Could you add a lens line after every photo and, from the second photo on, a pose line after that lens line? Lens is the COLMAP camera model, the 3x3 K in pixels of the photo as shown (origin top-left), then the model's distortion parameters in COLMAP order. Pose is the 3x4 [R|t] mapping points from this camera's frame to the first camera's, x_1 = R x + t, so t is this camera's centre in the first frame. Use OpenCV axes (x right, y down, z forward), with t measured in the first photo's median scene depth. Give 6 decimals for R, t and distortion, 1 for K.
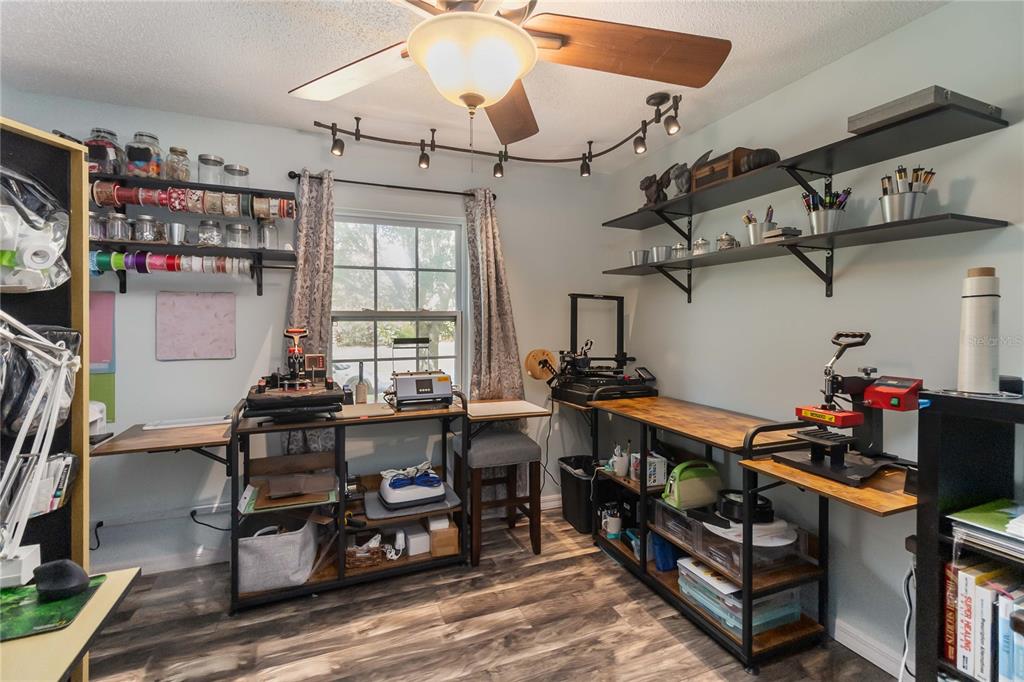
lens RADIAL K [[473.8, 0, 515.4], [0, 473.8, 311.3], [0, 0, 1]] dist [0.001774, 0.000018]
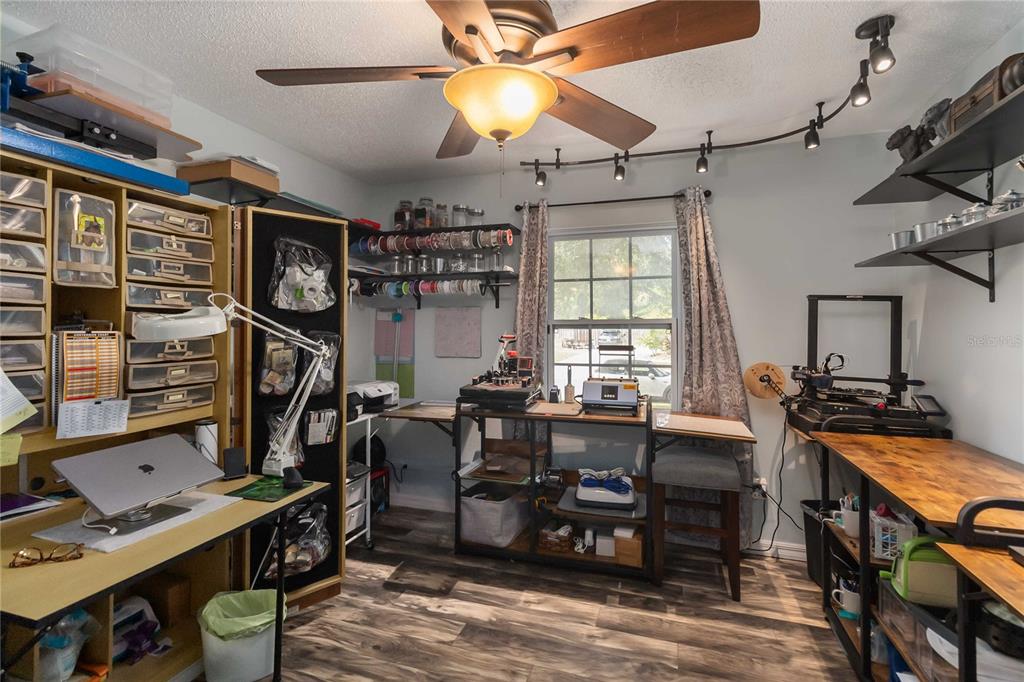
lens RADIAL K [[477.1, 0, 516.2], [0, 477.1, 306.0], [0, 0, 1]] dist [0.001693, 0.000072]
pose [[0.761576, -0.029626, -0.647398, 0.317958], [0.012314, 0.999436, -0.031250, 0.000787], [0.647959, 0.015827, 0.761511, 0.074937]]
